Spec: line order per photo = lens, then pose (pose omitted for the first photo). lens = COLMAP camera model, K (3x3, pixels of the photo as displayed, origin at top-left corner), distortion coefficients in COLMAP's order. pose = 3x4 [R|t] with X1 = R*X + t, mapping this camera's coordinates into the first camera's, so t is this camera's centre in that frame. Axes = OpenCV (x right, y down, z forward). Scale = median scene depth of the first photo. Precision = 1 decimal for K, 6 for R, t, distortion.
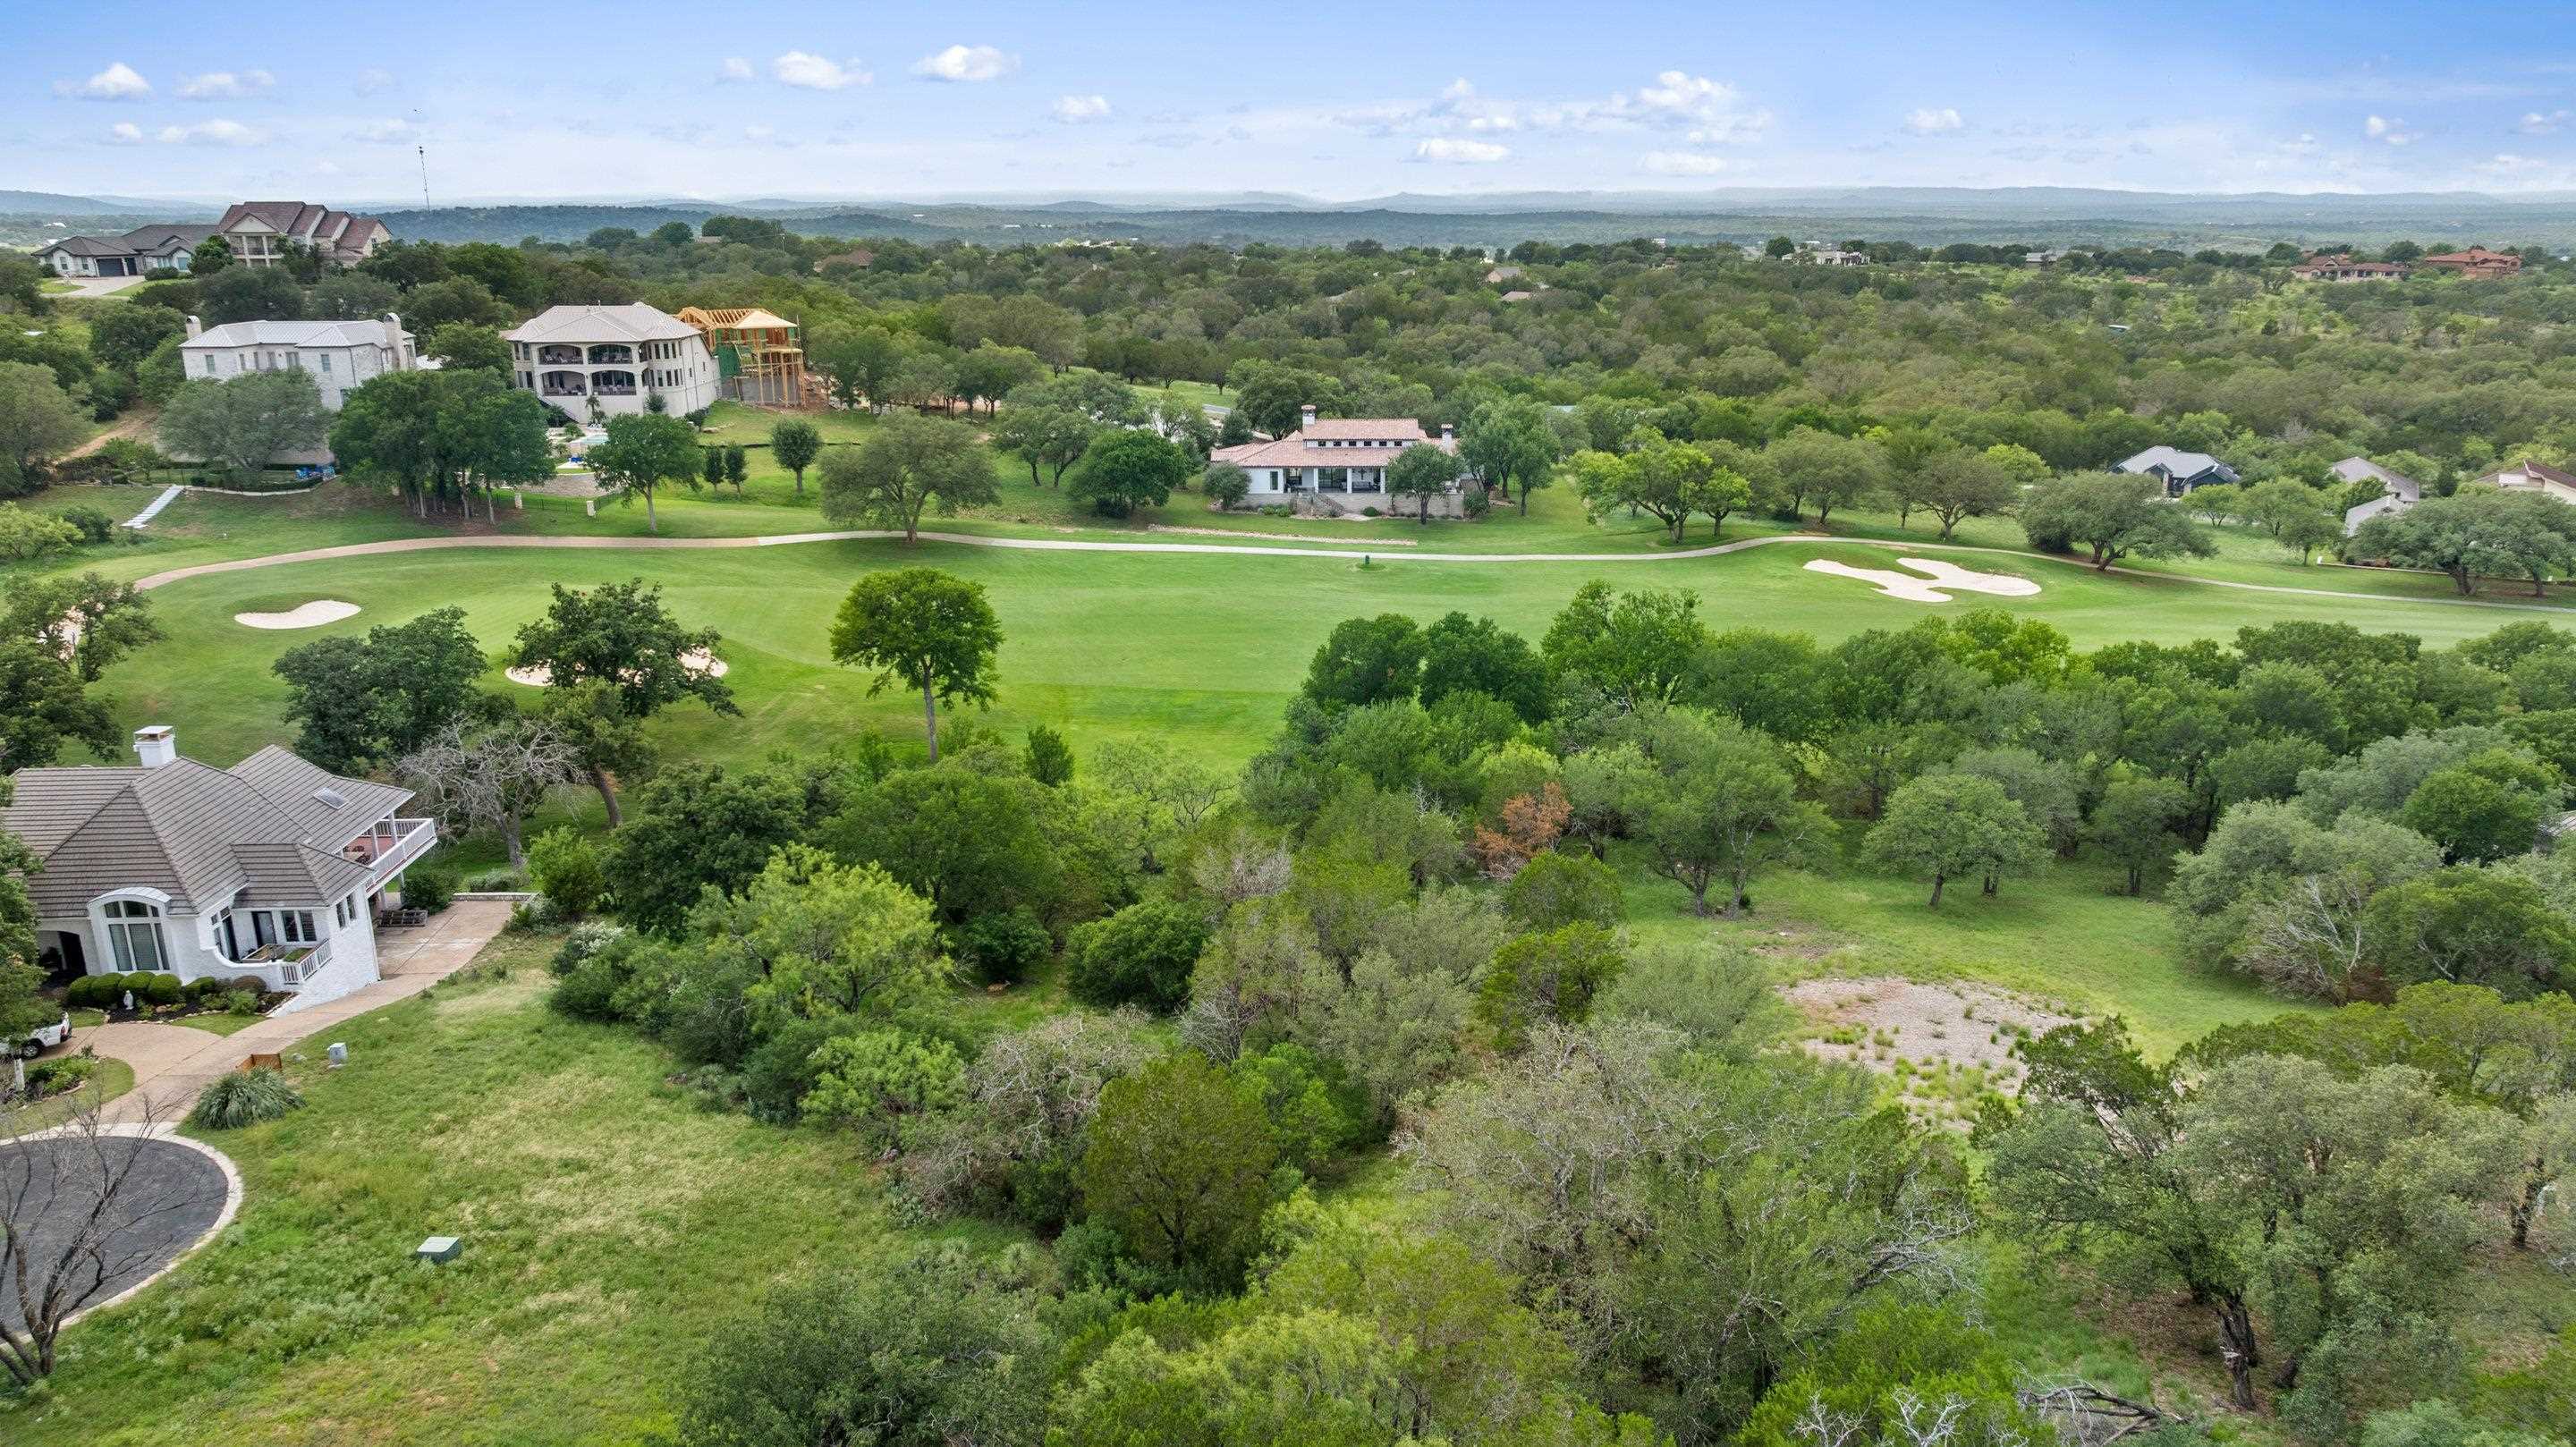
lens RADIAL K [[1836.7, 0, 1323.1], [0, 1836.7, 717.9], [0, 0, 1]] dist [-0.027989, 0.024864]
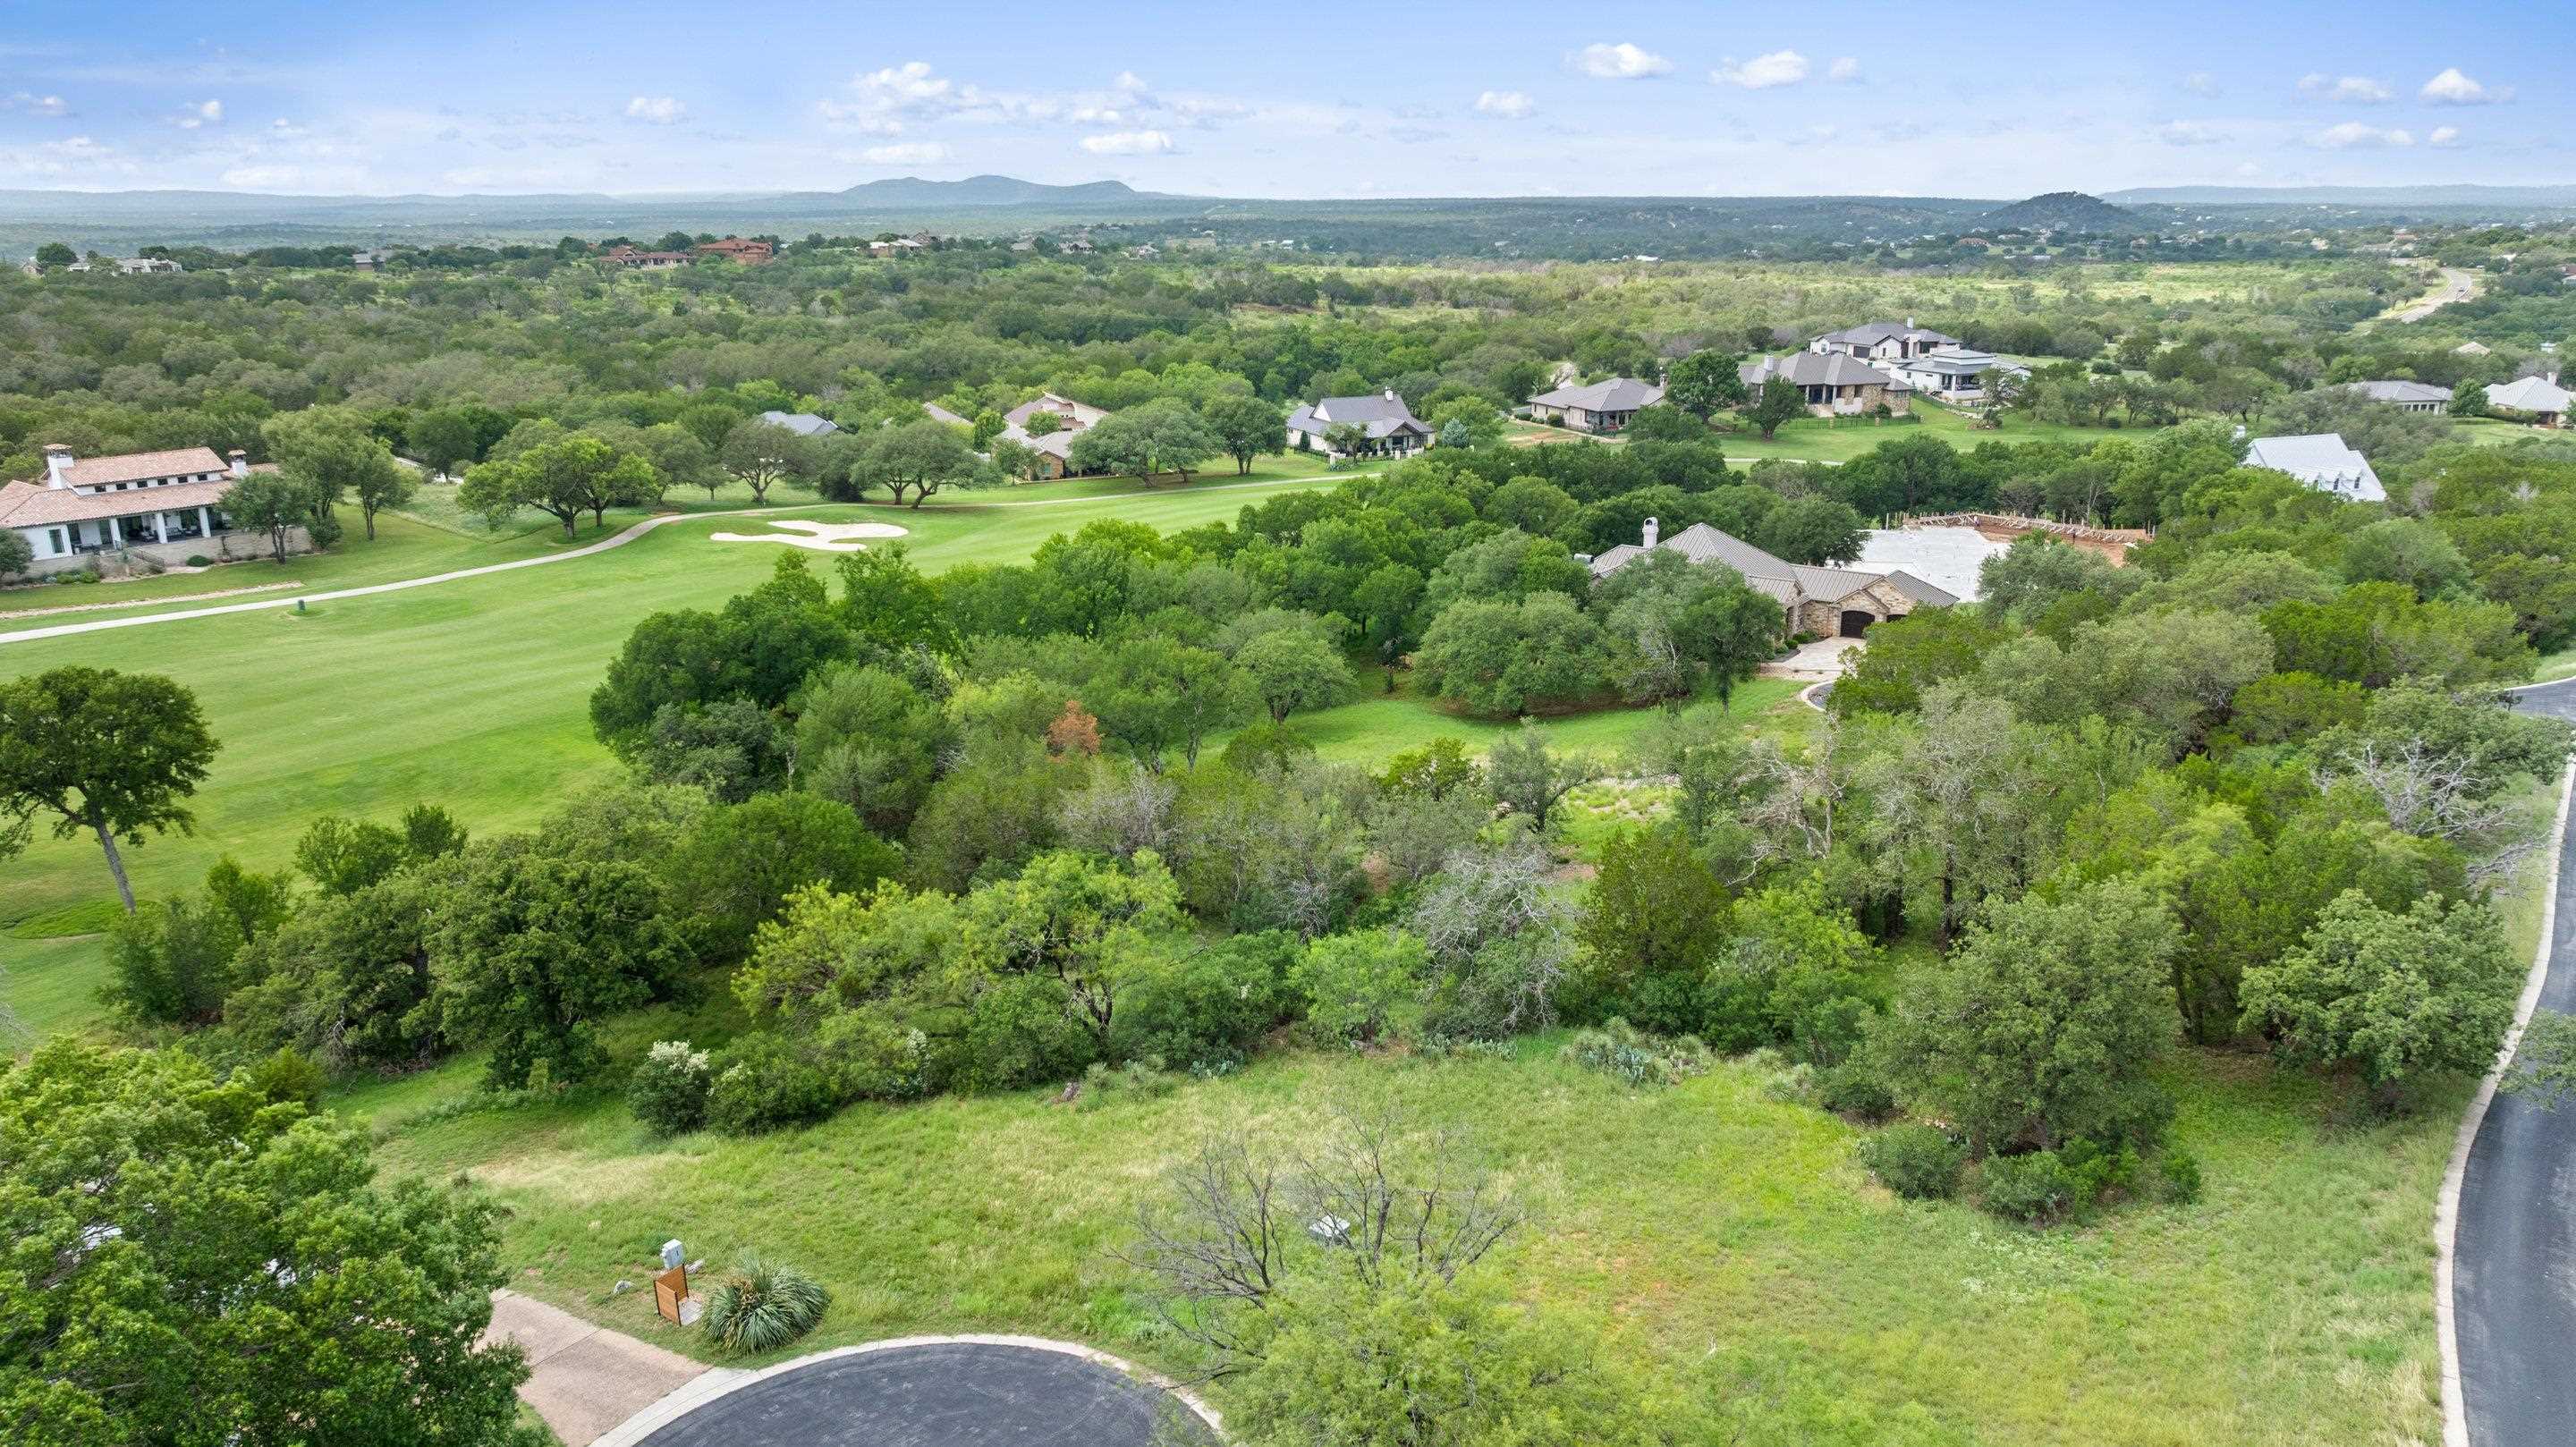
lens RADIAL K [[1836.7, 0, 1282.1], [0, 1836.7, 742.2], [0, 0, 1]] dist [-0.027989, 0.024864]
pose [[0.619593, -0.227034, 0.751372, -0.346745], [0.218901, 0.969256, 0.112360, -0.020398], [-0.753782, 0.094858, 0.650242, 0.112153]]
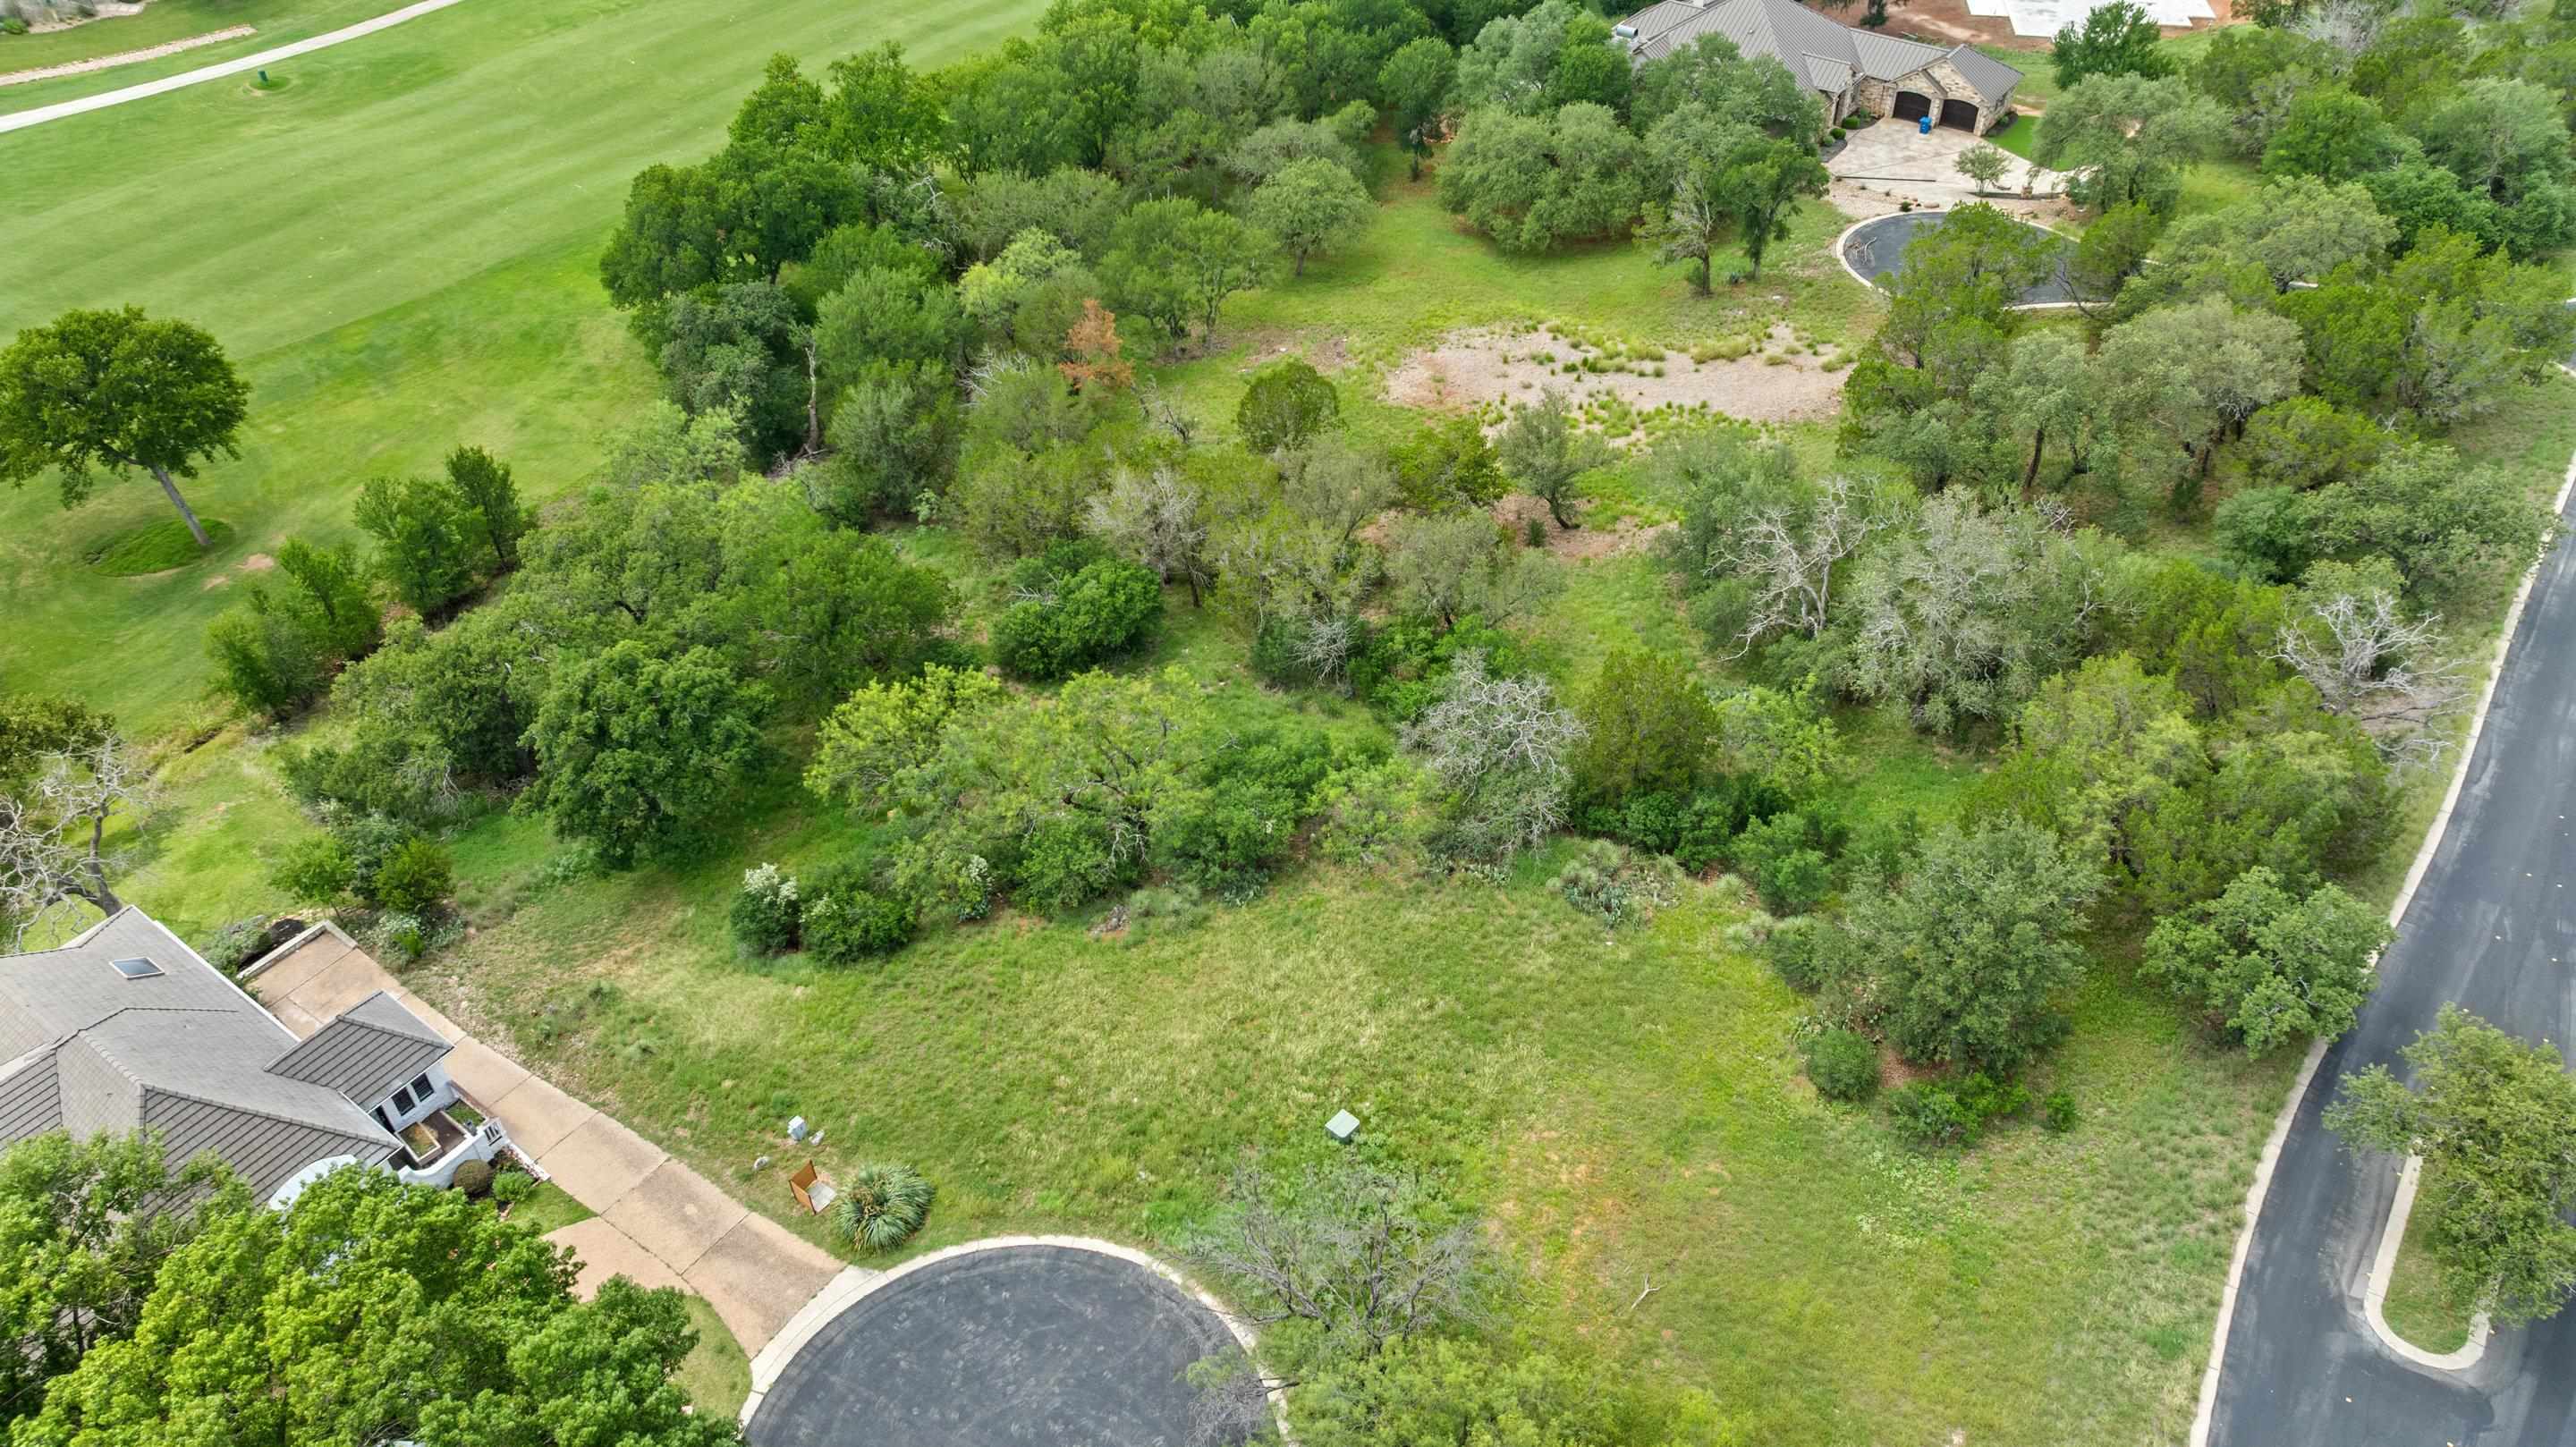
lens RADIAL K [[1836.7, 0, 1283.1], [0, 1836.7, 745.3], [0, 0, 1]] dist [-0.027989, 0.024864]
pose [[0.626261, -0.517034, 0.583501, -0.315539], [0.216629, 0.834382, 0.506832, -0.148840], [-0.748912, -0.191006, 0.634545, 0.103347]]
